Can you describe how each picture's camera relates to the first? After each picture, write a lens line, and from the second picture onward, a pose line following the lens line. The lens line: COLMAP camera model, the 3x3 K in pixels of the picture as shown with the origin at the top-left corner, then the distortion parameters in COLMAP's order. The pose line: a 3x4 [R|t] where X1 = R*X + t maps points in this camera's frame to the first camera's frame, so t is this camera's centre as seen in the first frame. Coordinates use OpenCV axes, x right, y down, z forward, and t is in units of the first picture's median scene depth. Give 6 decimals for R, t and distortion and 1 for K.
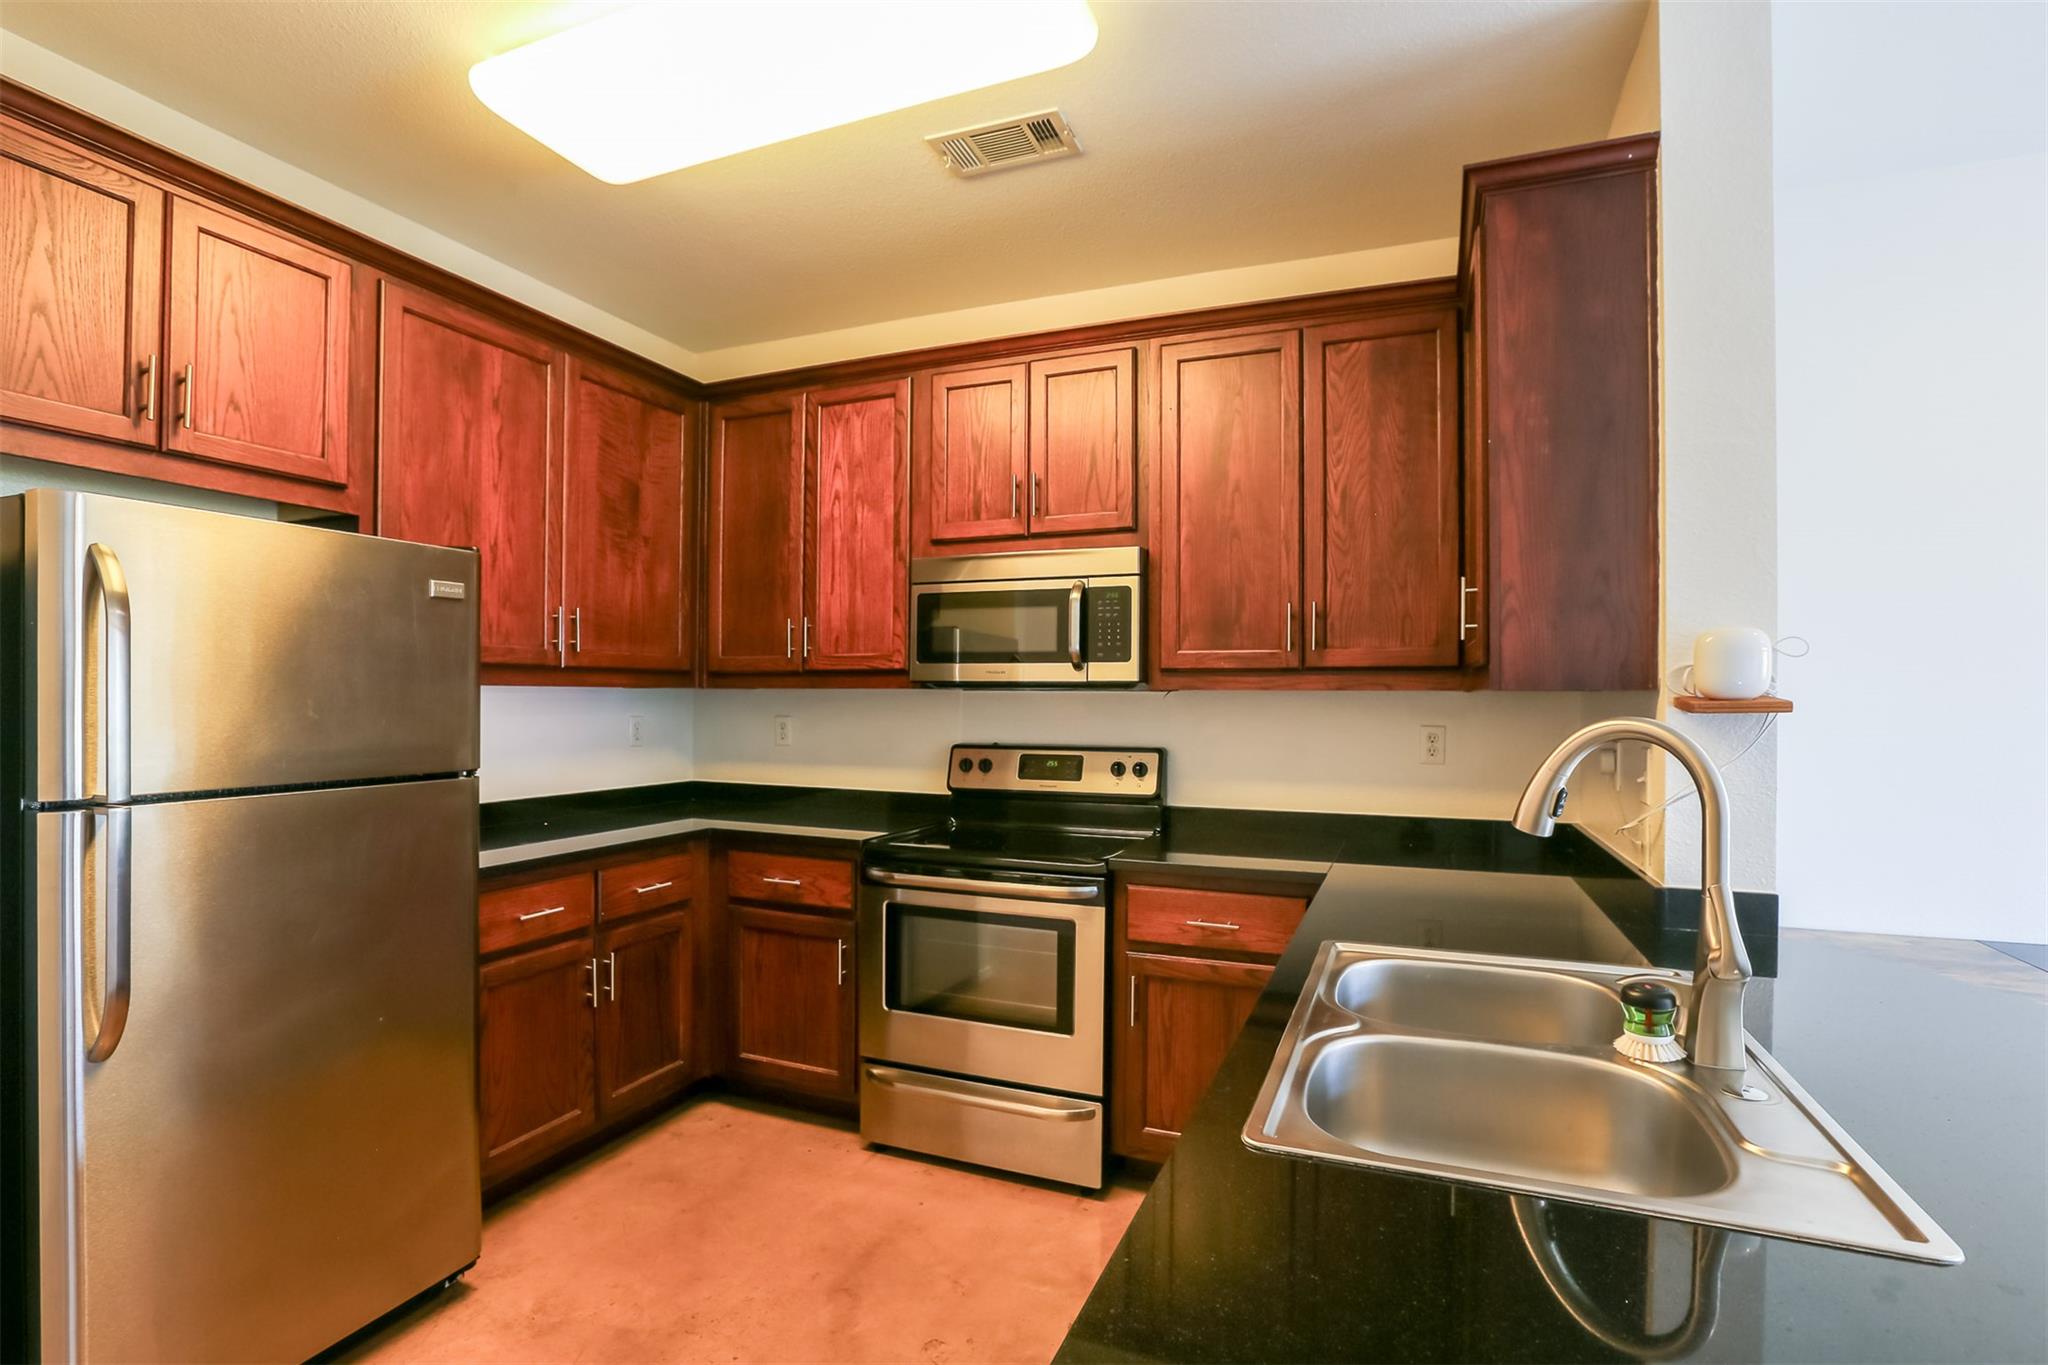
lens RADIAL K [[963.5, 0, 1031.7], [0, 963.5, 697.8], [0, 0, 1]] dist [-0.065619, 0.025912]
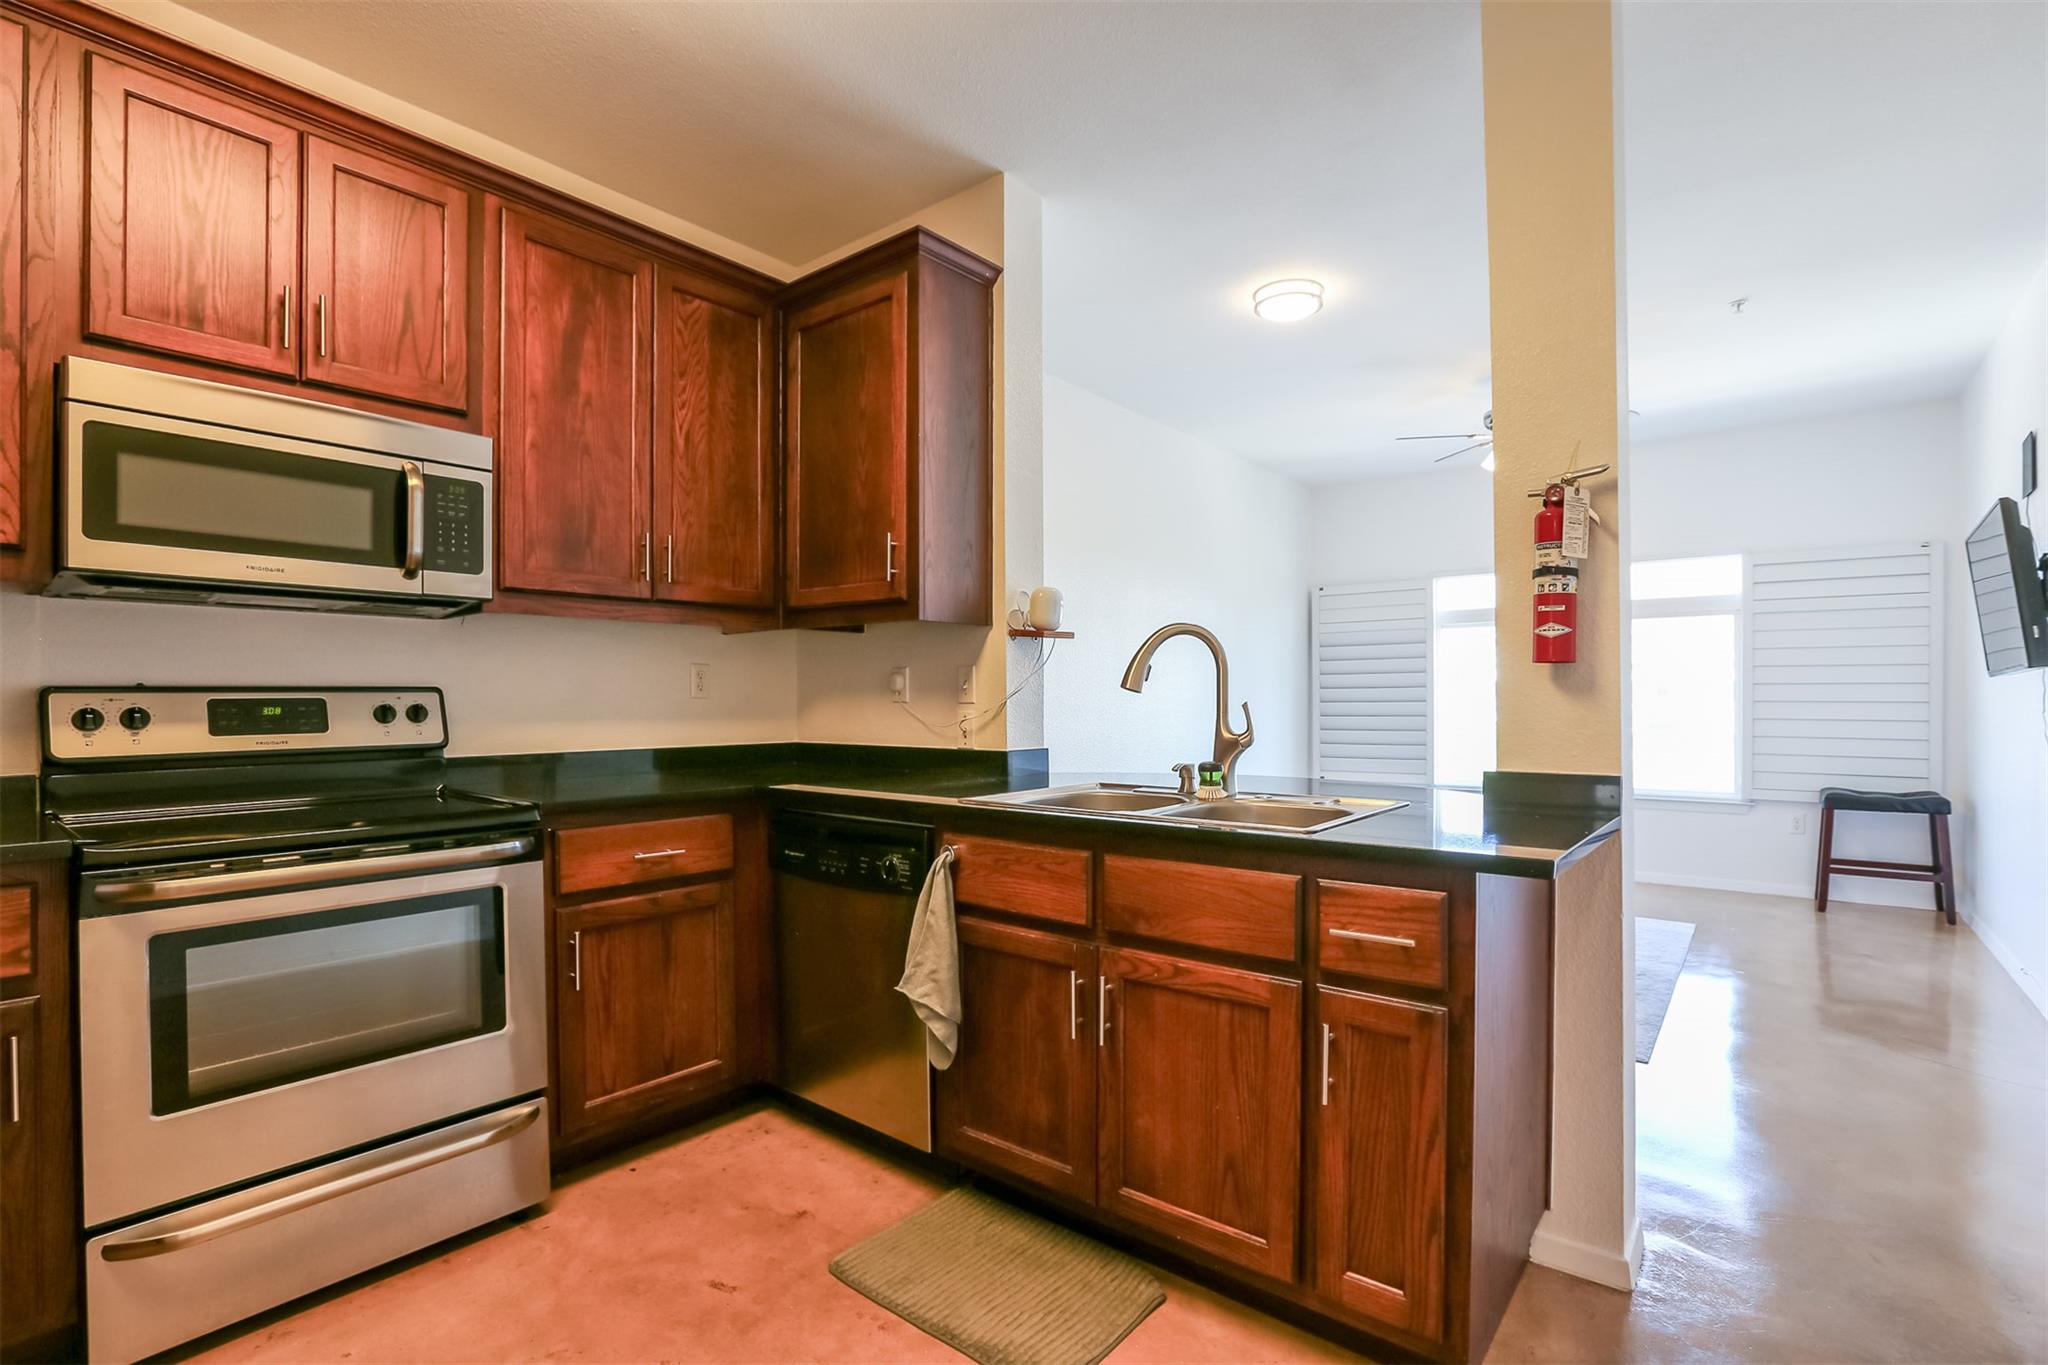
lens RADIAL K [[951.0, 0, 1023.8], [0, 951.0, 696.5], [0, 0, 1]] dist [-0.047523, 0.015108]
pose [[0.295246, -0.005584, 0.955405, -0.529111], [0.005392, 0.999977, 0.004179, 0.066327], [-0.955406, 0.003918, 0.295270, 0.319331]]
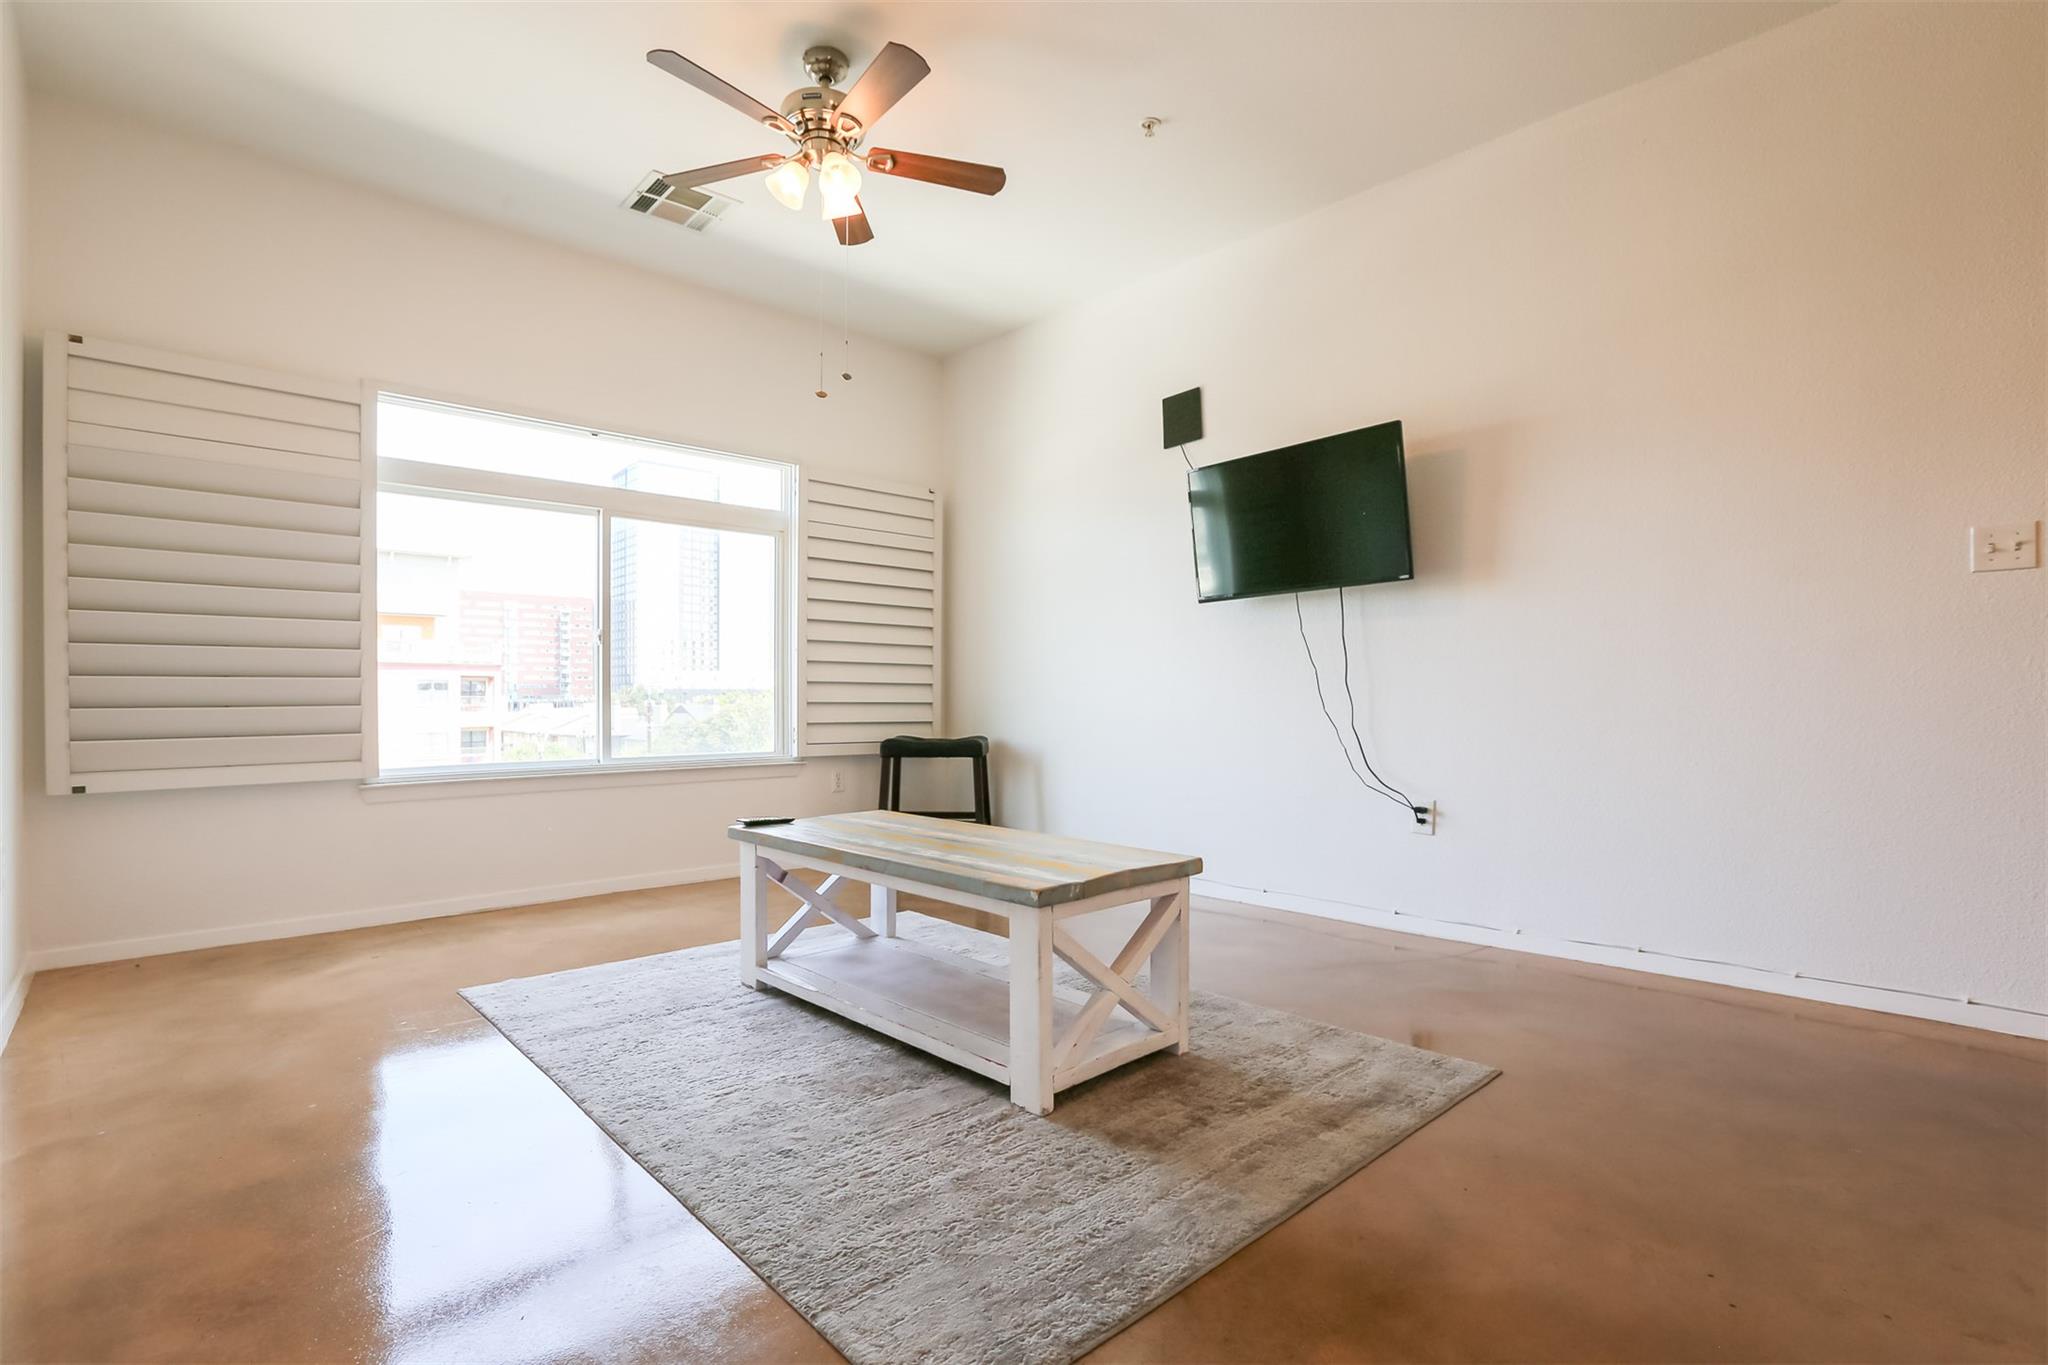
lens RADIAL K [[960.2, 0, 1030.2], [0, 960.2, 718.0], [0, 0, 1]] dist [-0.060849, 0.023827]
pose [[-0.909800, -0.012957, 0.414844, 0.708891], [-0.004710, 0.999771, 0.020897, 0.191832], [-0.415020, 0.017058, -0.909652, 0.810035]]
